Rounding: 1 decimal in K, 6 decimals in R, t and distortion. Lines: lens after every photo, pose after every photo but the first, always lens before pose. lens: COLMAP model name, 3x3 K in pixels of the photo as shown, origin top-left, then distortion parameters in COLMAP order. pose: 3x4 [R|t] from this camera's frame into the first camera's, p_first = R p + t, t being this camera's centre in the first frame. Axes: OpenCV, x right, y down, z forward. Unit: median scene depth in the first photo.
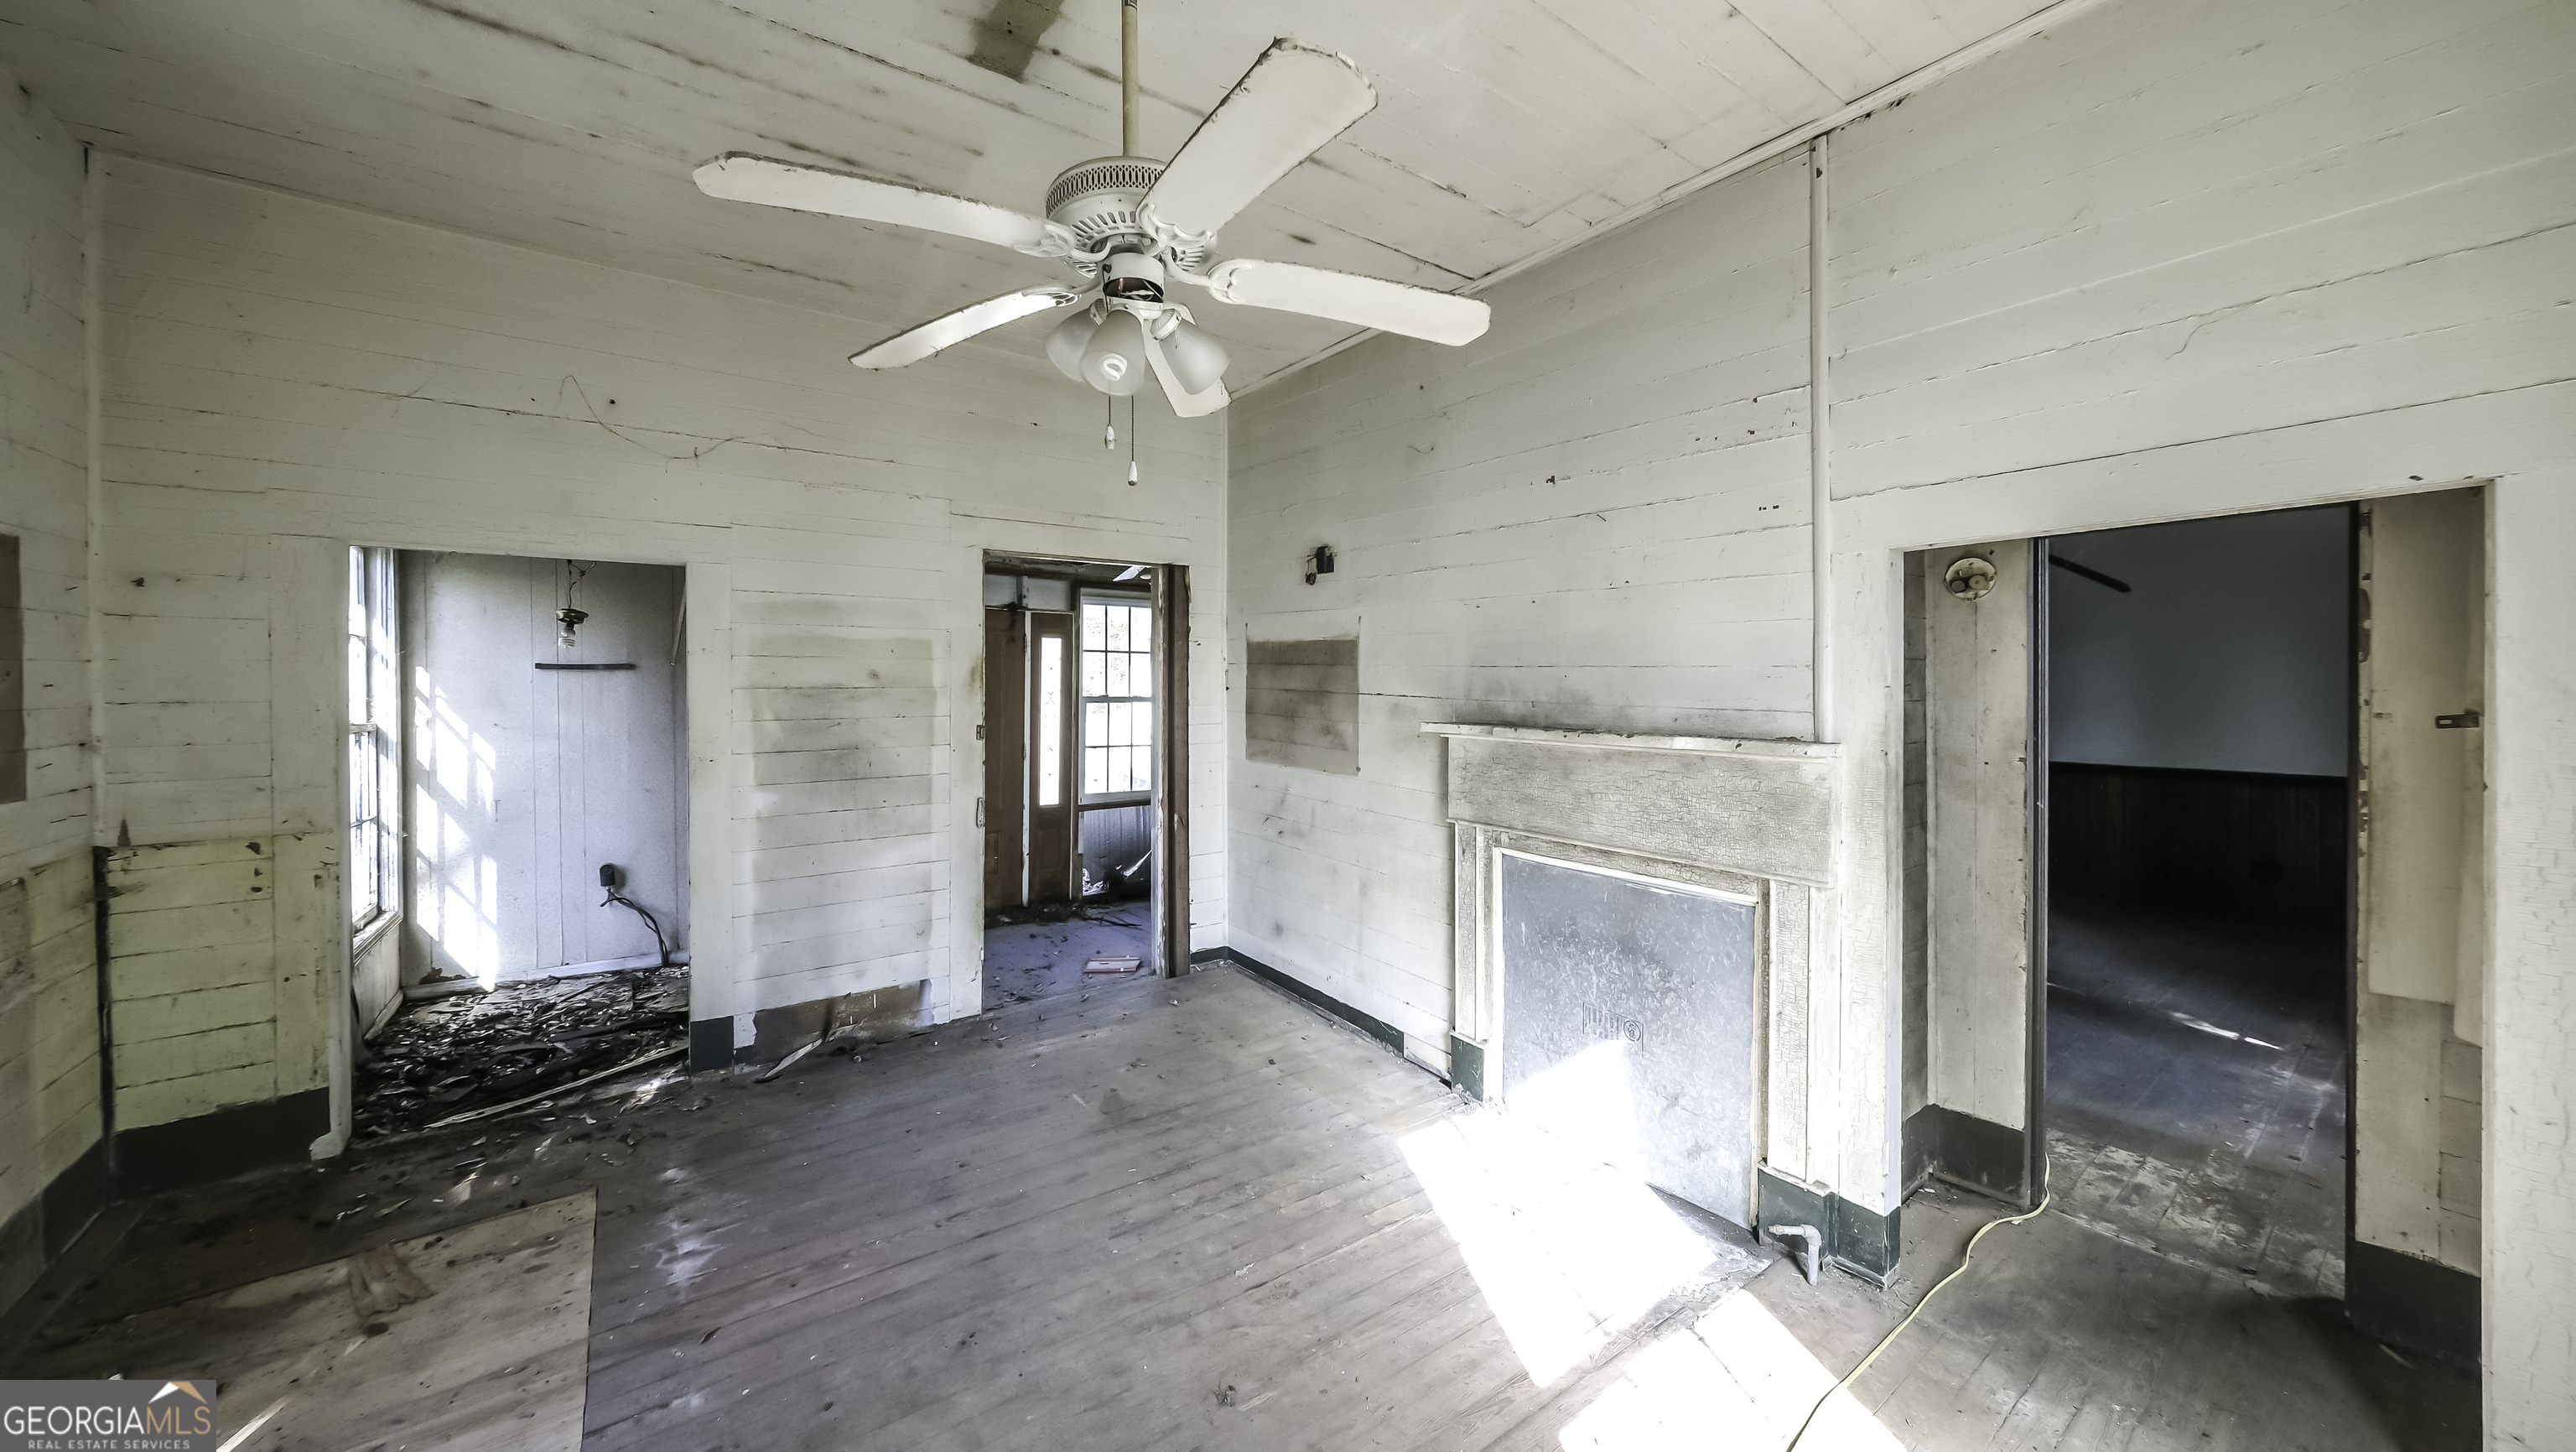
lens RADIAL K [[900.1, 0, 1310.1], [0, 900.1, 689.4], [0, 0, 1]] dist [0.000154, -0.000029]
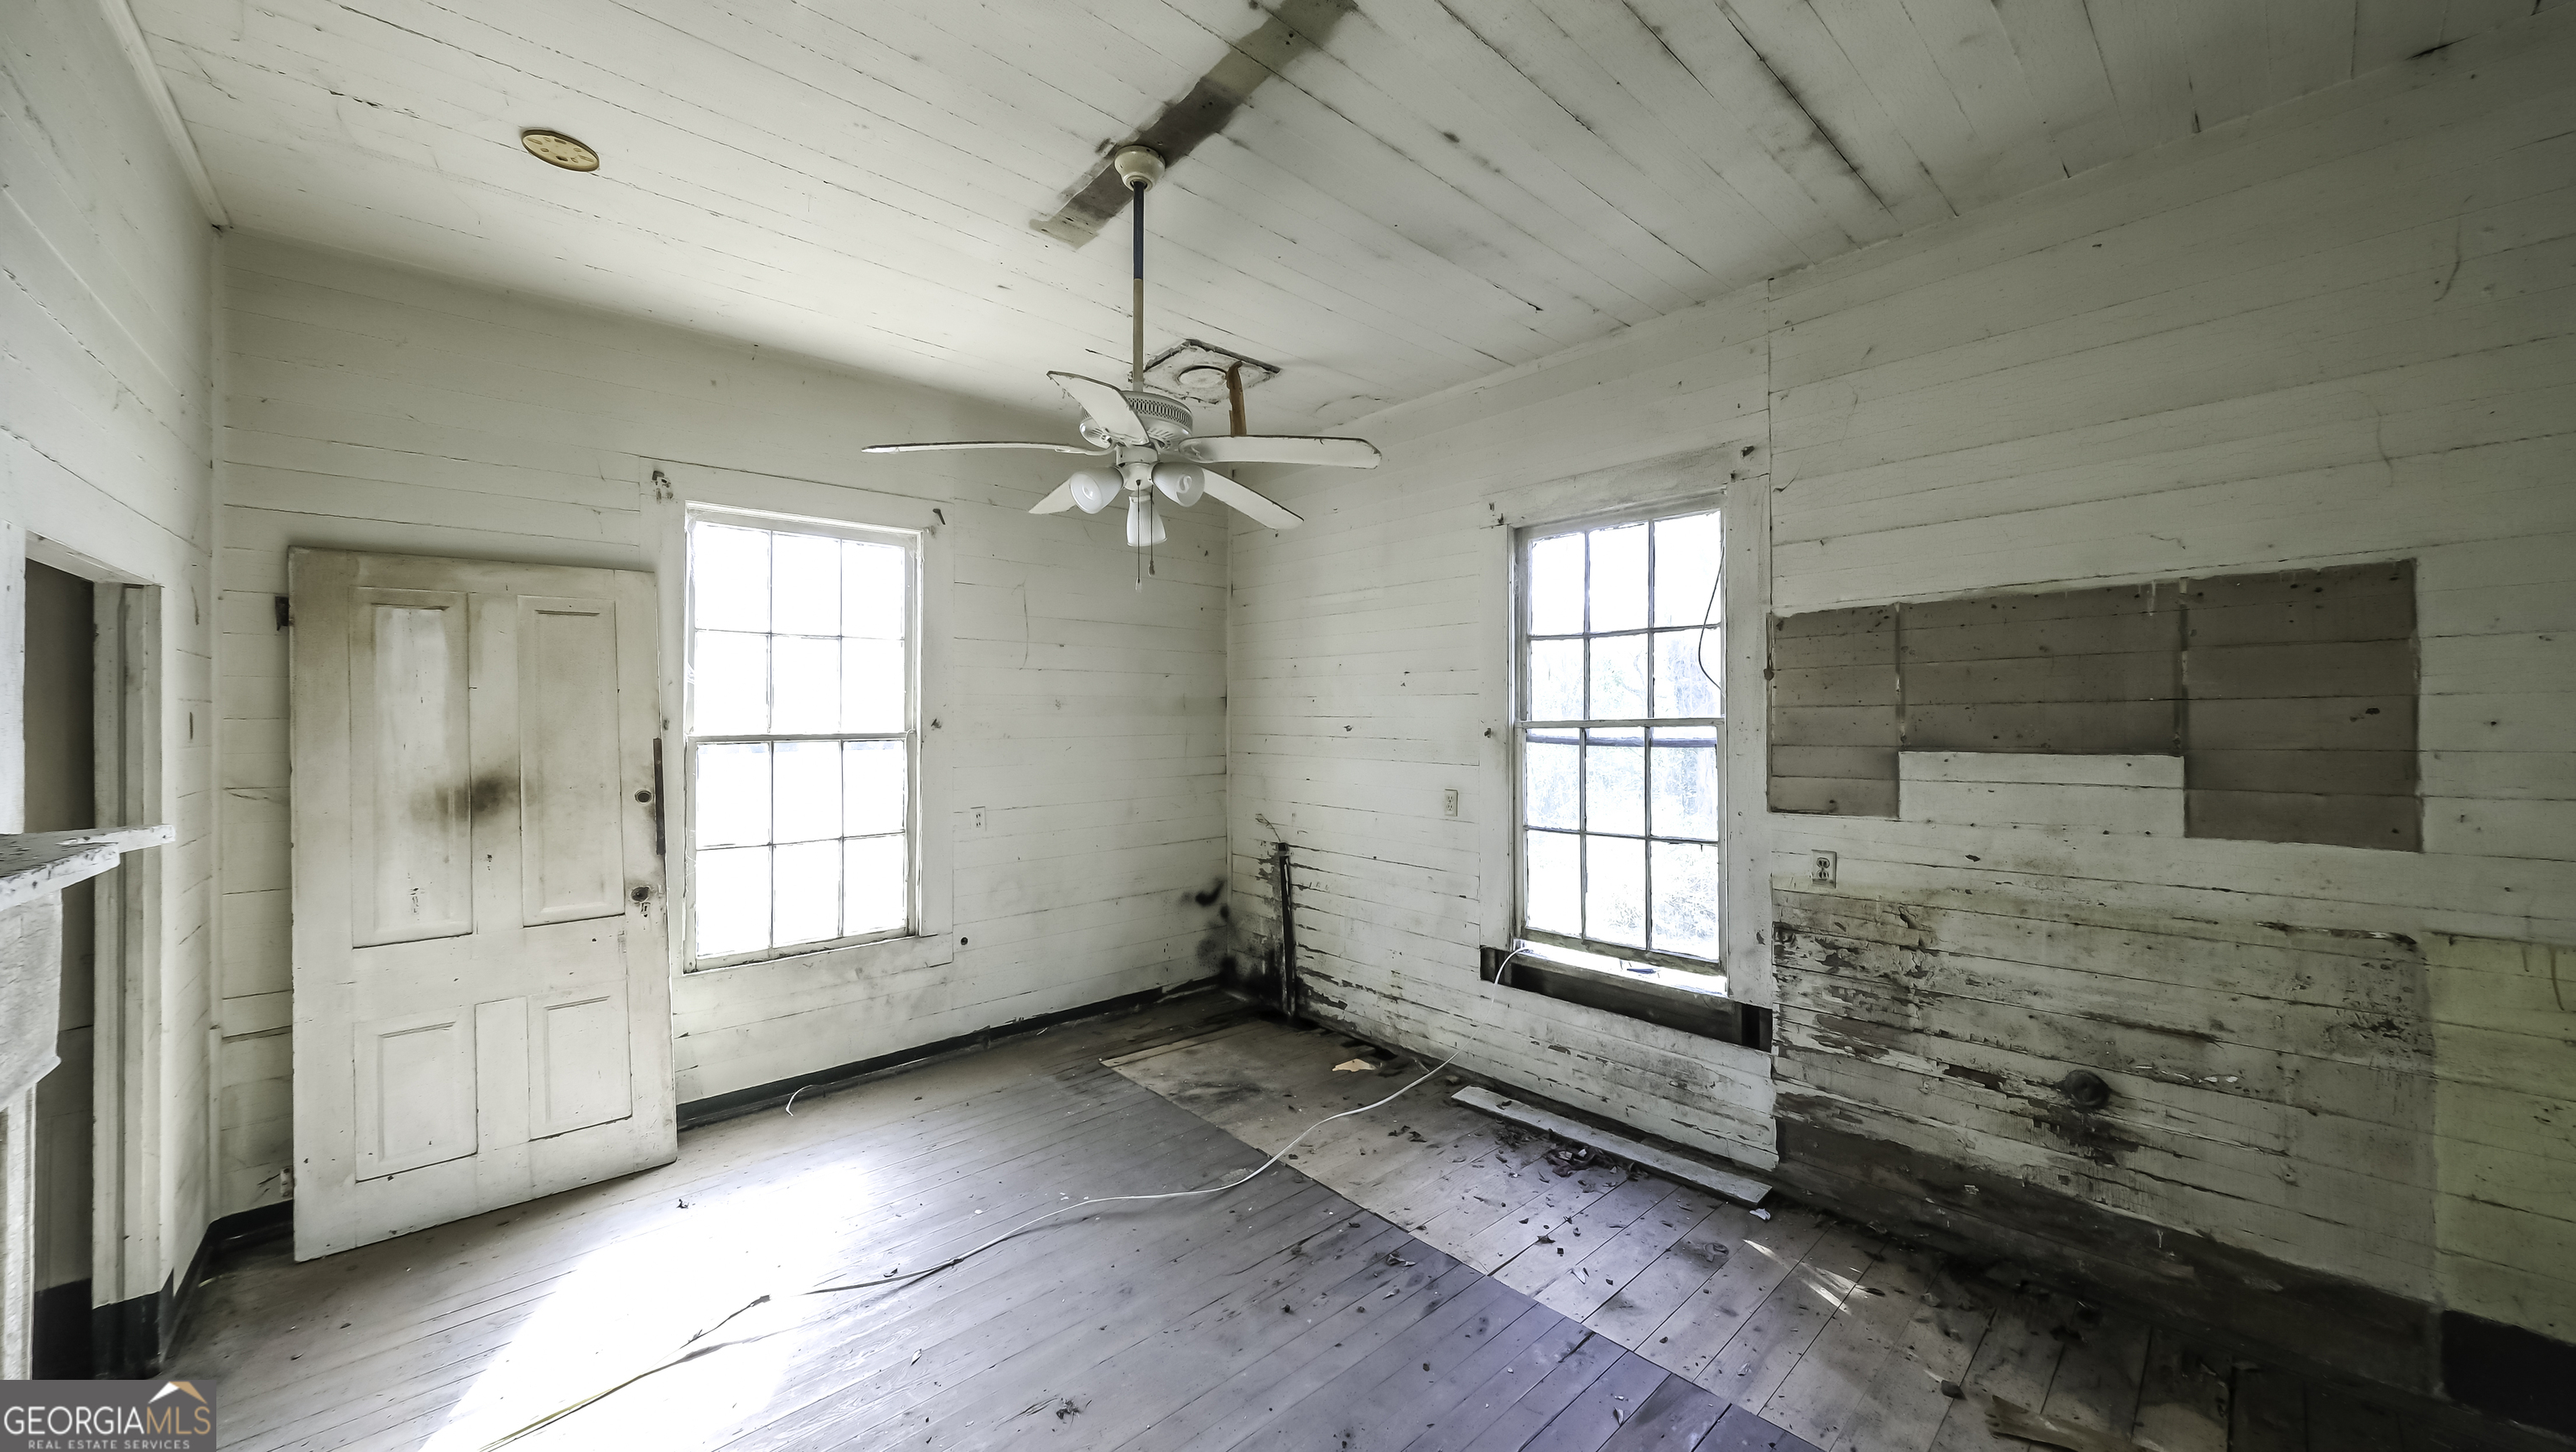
lens RADIAL K [[909.4, 0, 1287.6], [0, 909.4, 709.2], [0, 0, 1]] dist [0.000307, -0.005435]
pose [[-0.996340, 0.003647, -0.085405, -0.154195], [0.004649, 0.999923, -0.011530, -0.009603], [0.085356, -0.011885, -0.996280, 1.216560]]
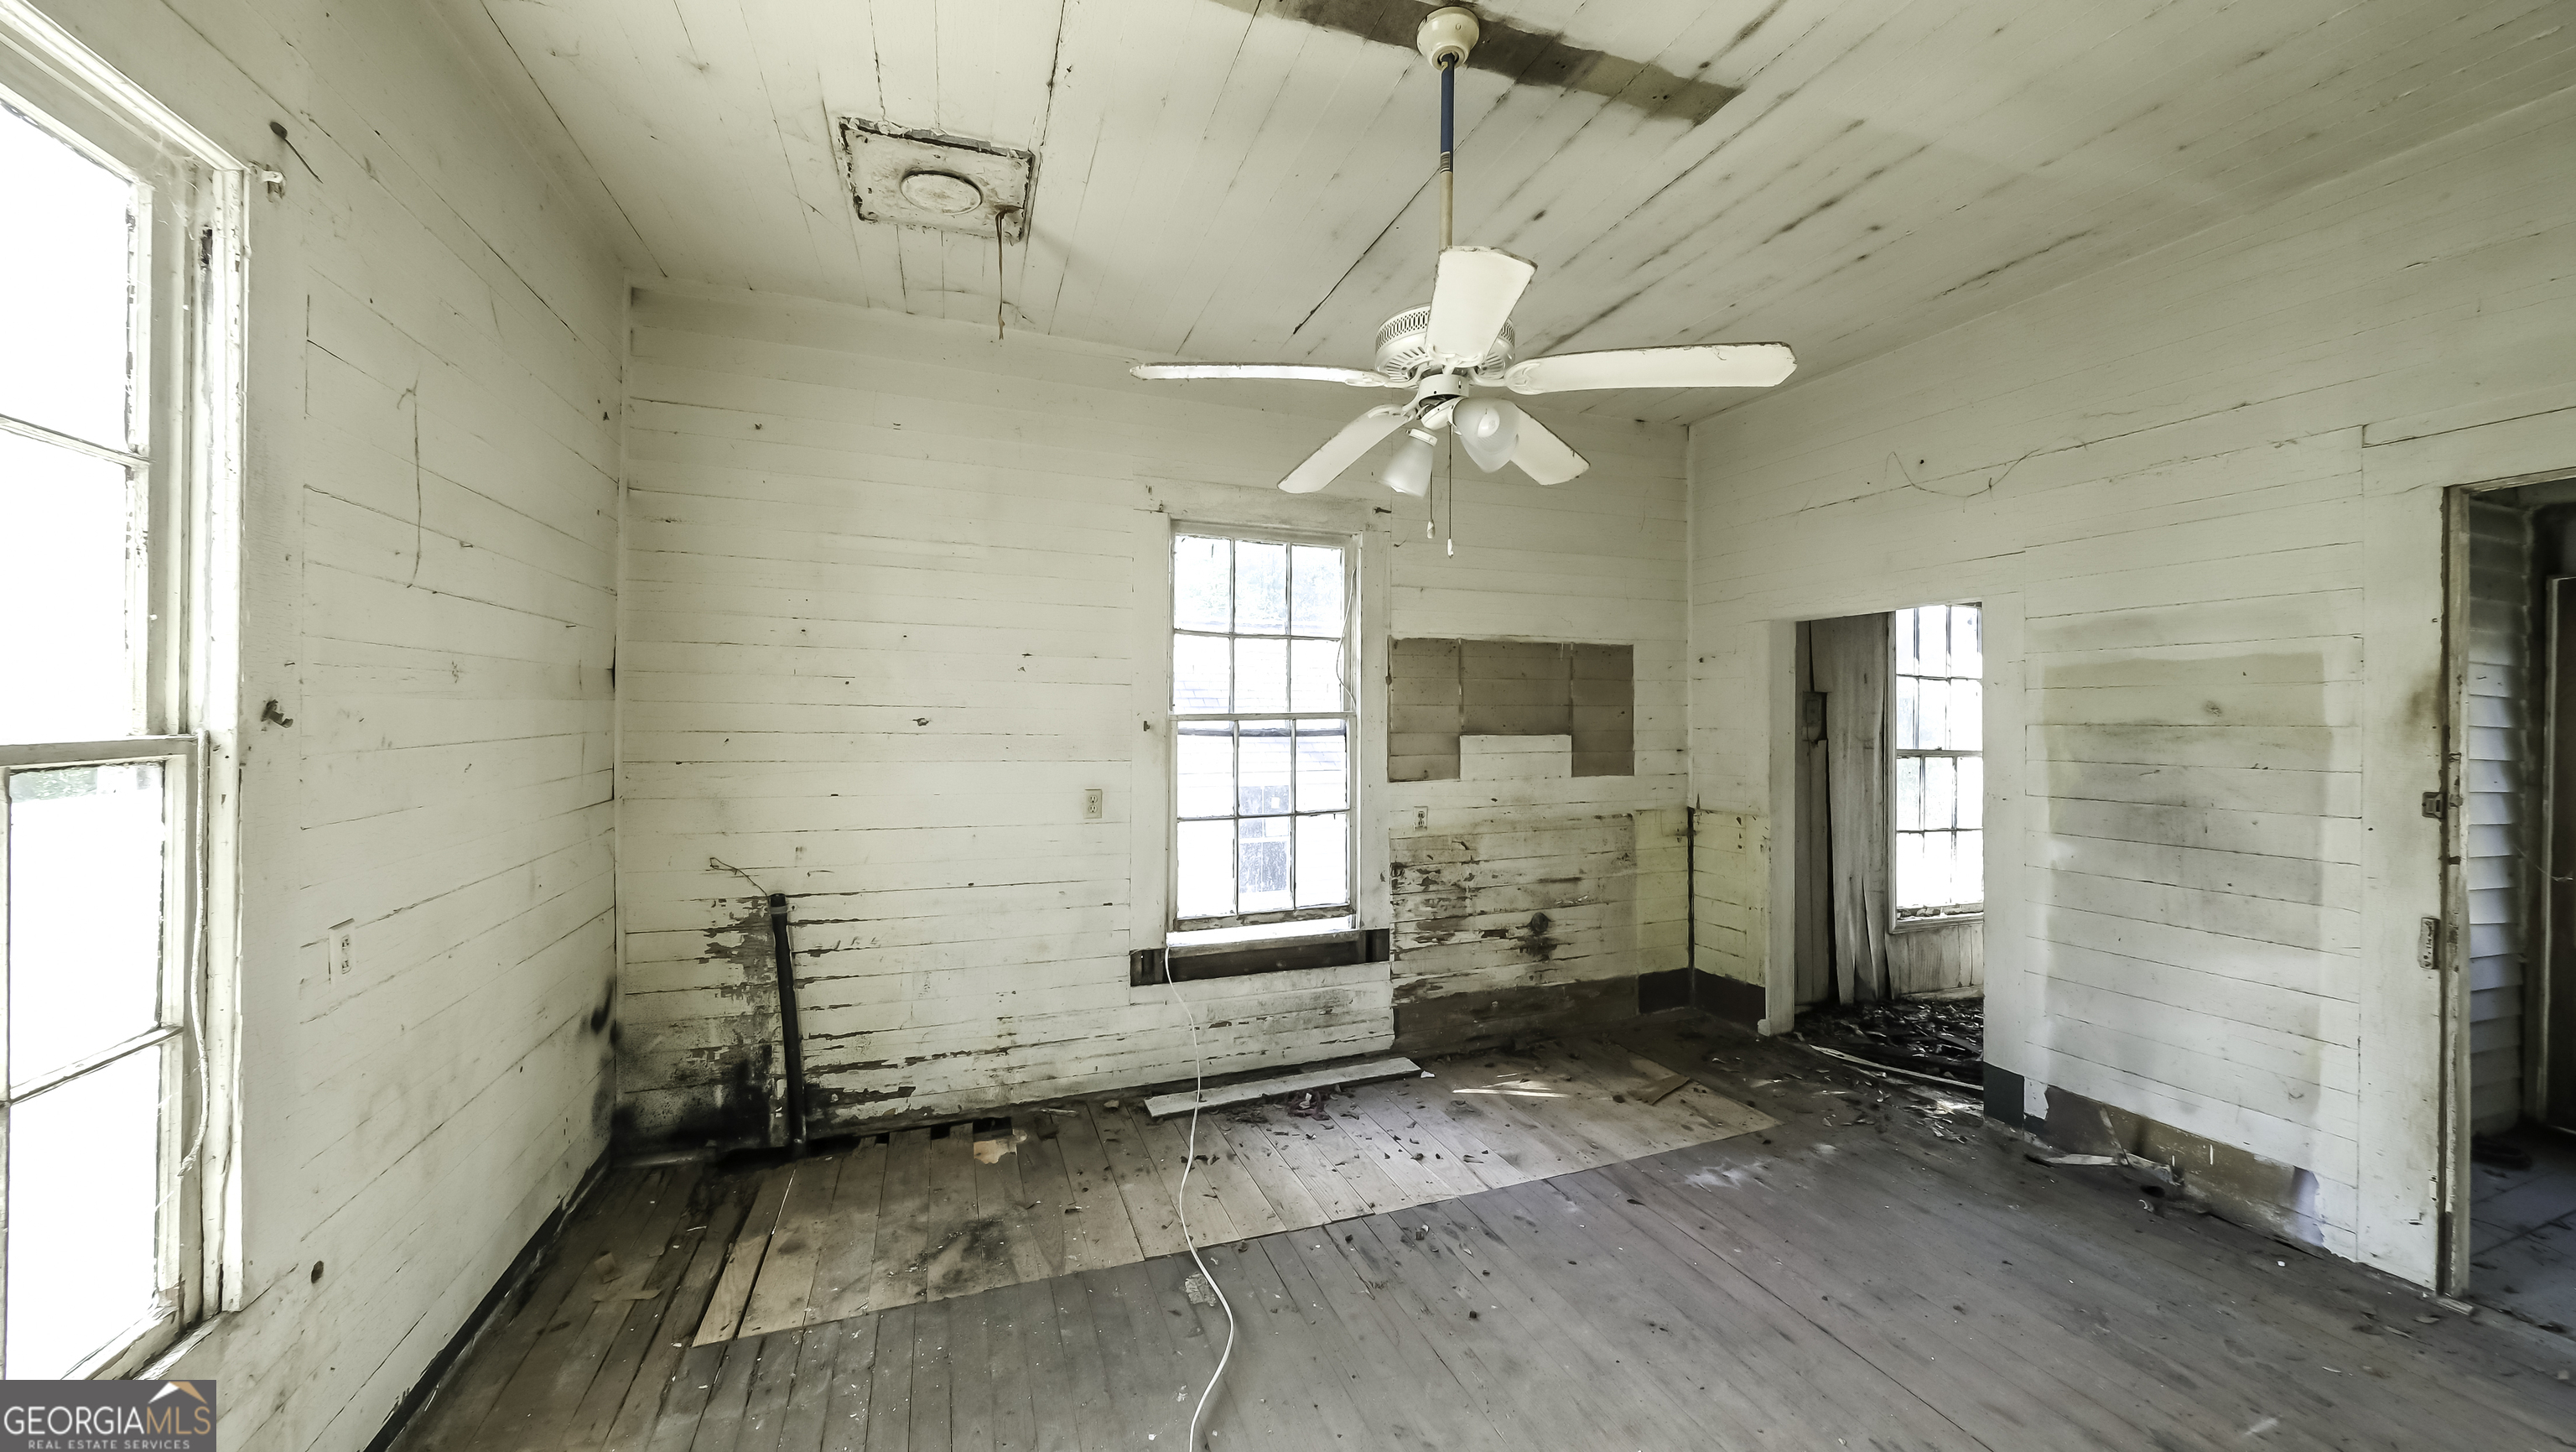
lens RADIAL K [[908.8, 0, 1264.0], [0, 908.8, 710.4], [0, 0, 1]] dist [0.020378, -0.010367]
pose [[-0.291719, -0.002651, -0.956500, 0.512419], [-0.005698, 0.999983, -0.001034, -0.010274], [0.956487, 0.005148, -0.291730, 0.545048]]
